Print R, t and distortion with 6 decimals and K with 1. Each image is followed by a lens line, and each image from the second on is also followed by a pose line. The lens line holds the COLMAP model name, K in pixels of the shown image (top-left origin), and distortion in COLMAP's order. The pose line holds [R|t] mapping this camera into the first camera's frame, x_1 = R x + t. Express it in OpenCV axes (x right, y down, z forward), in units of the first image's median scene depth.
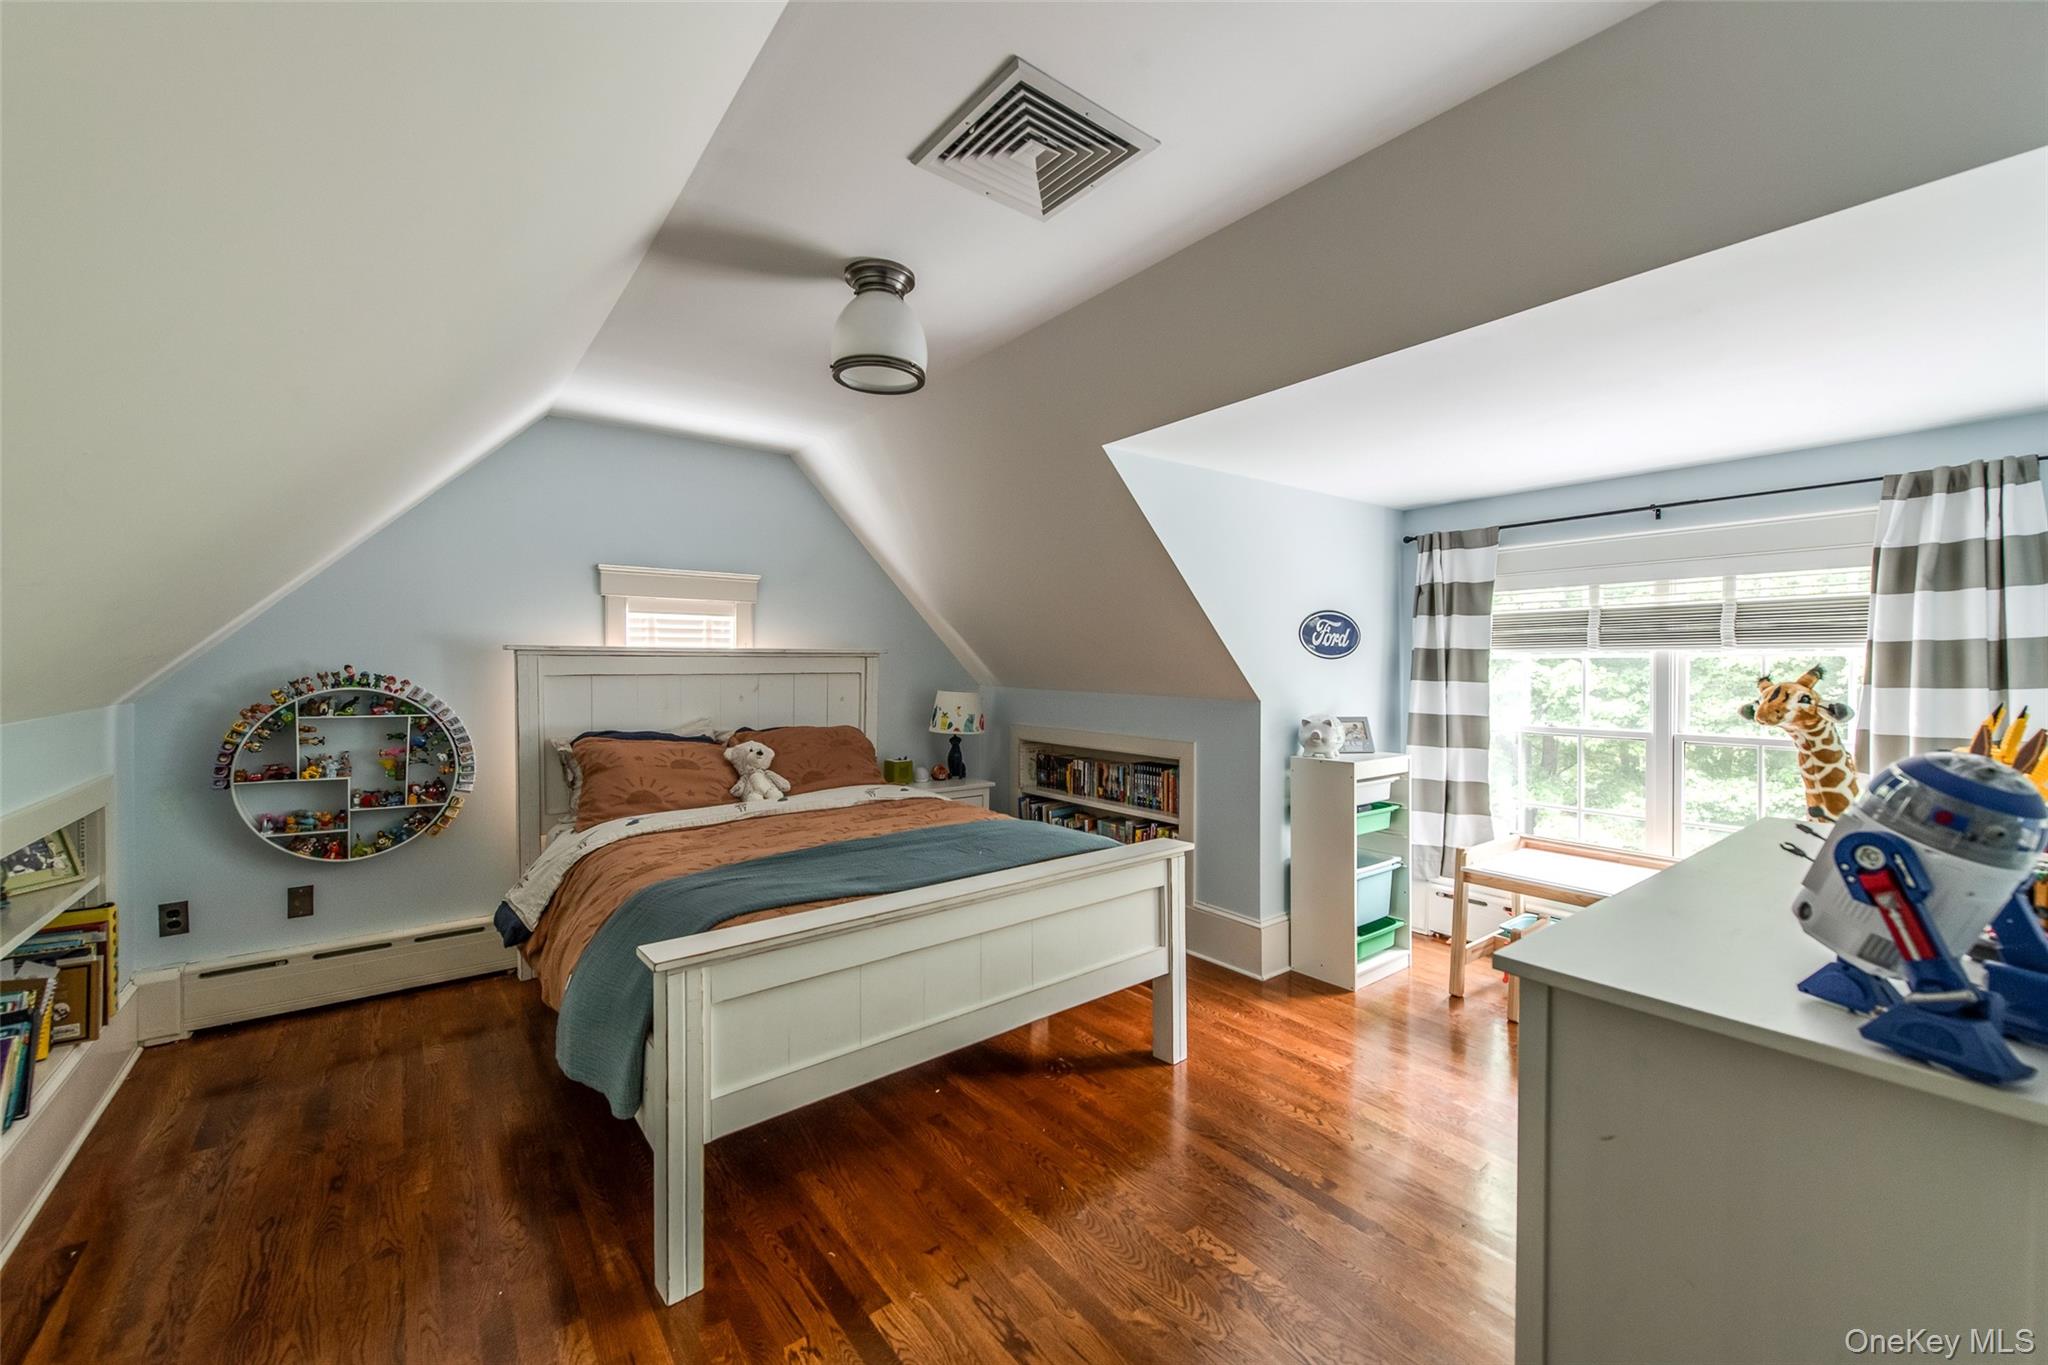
lens RADIAL K [[800.7, 0, 1031.1], [0, 800.7, 667.6], [0, 0, 1]] dist [0.011624, -0.003939]
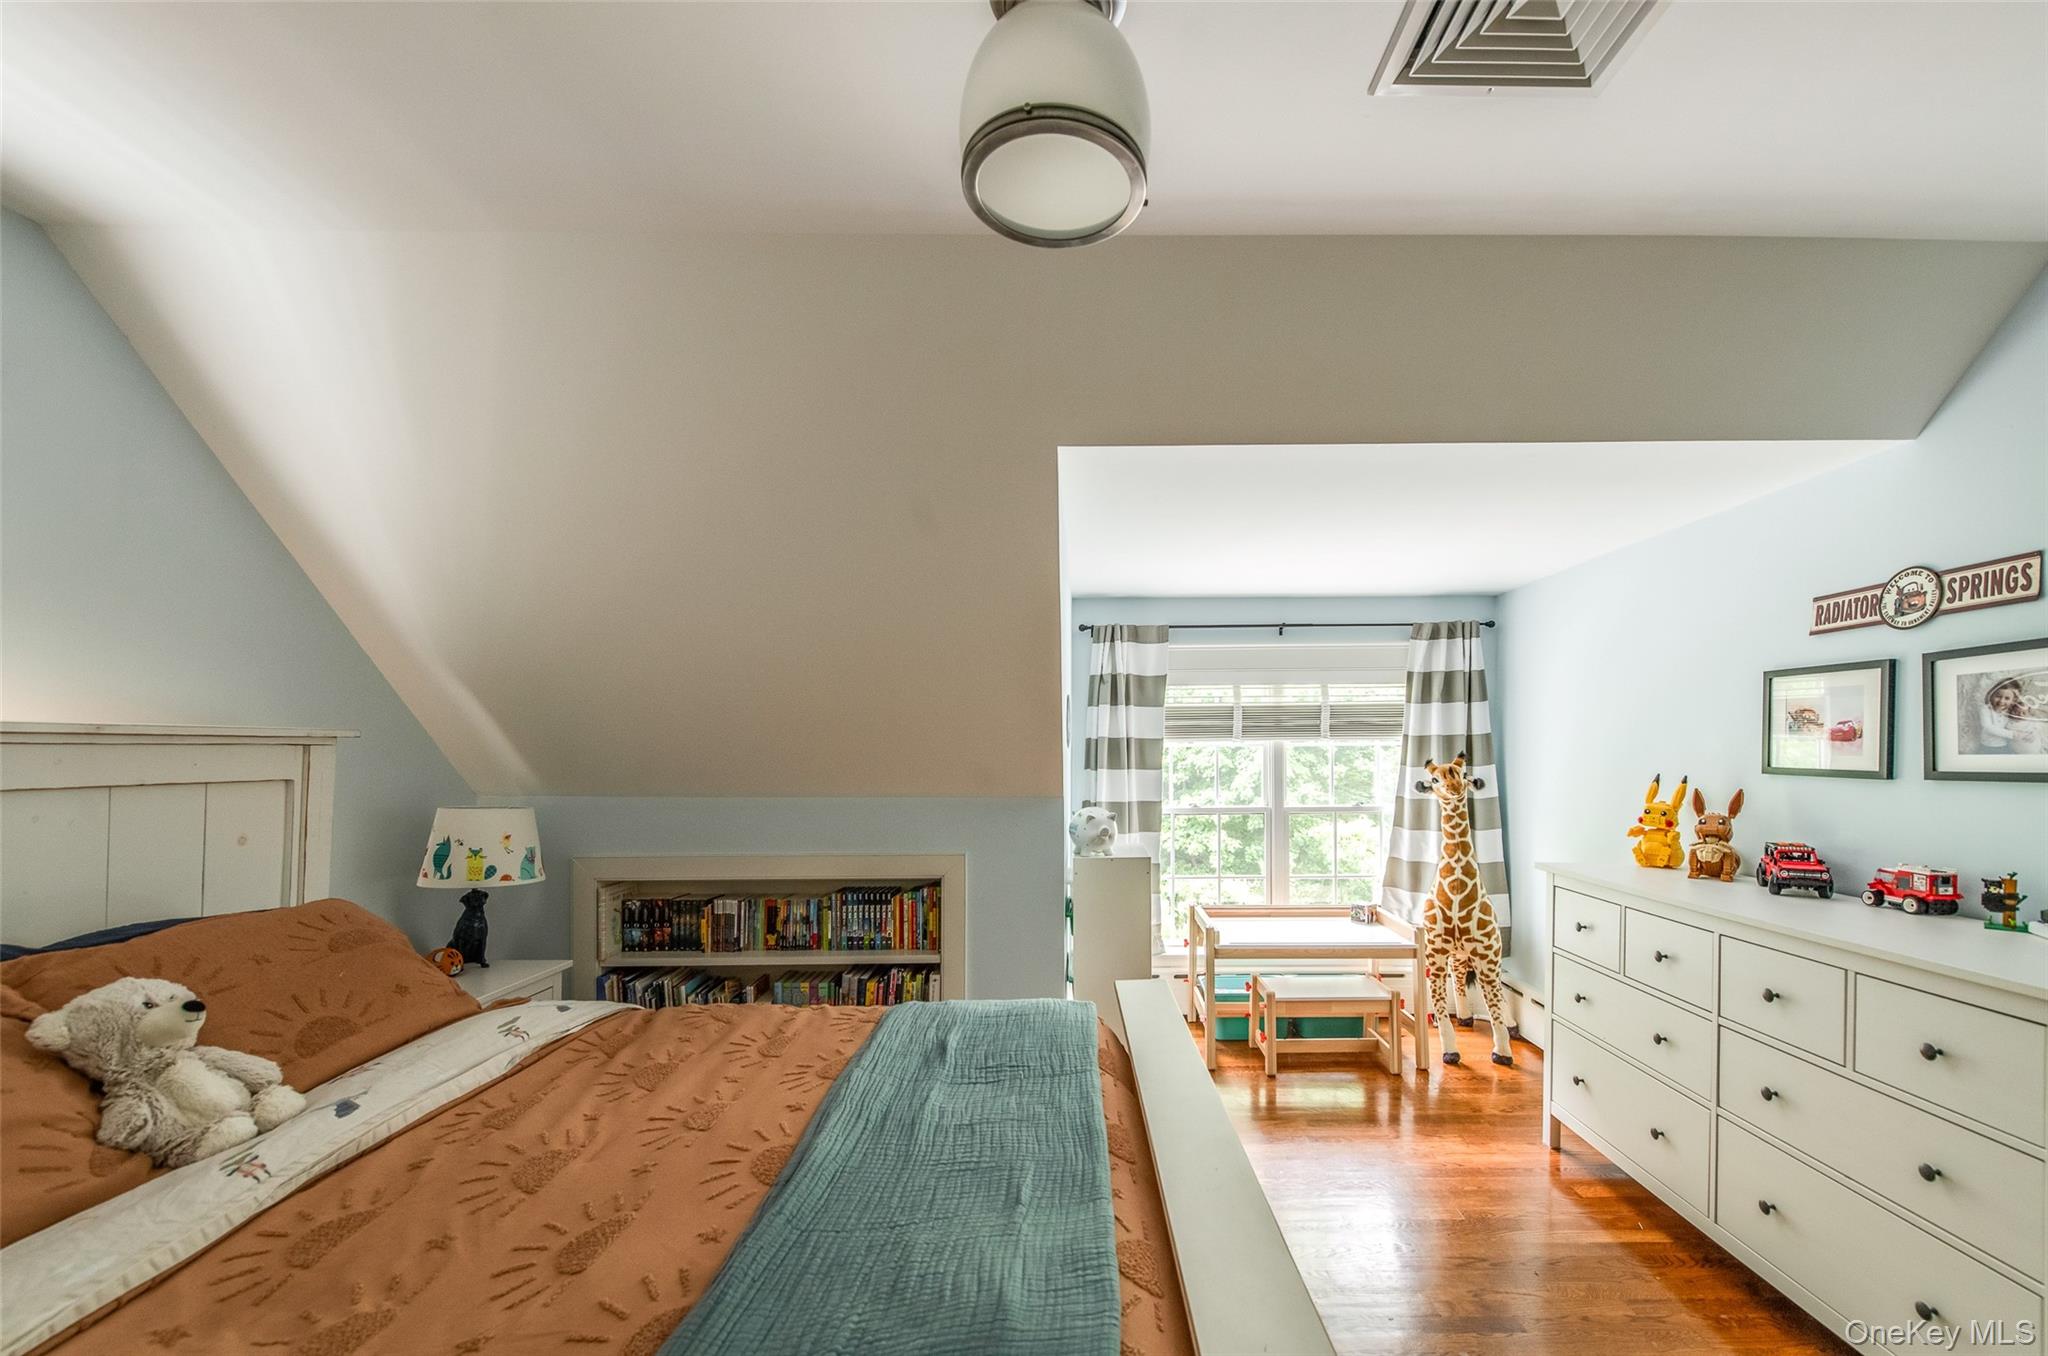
lens RADIAL K [[819.6, 0, 1048.4], [0, 819.6, 754.8], [0, 0, 1]] dist [0.008083, -0.000823]
pose [[0.609848, -0.007254, 0.792485, -0.384611], [0.010701, 0.999942, 0.000918, -0.004110], [-0.792446, 0.007921, 0.609890, 0.442659]]
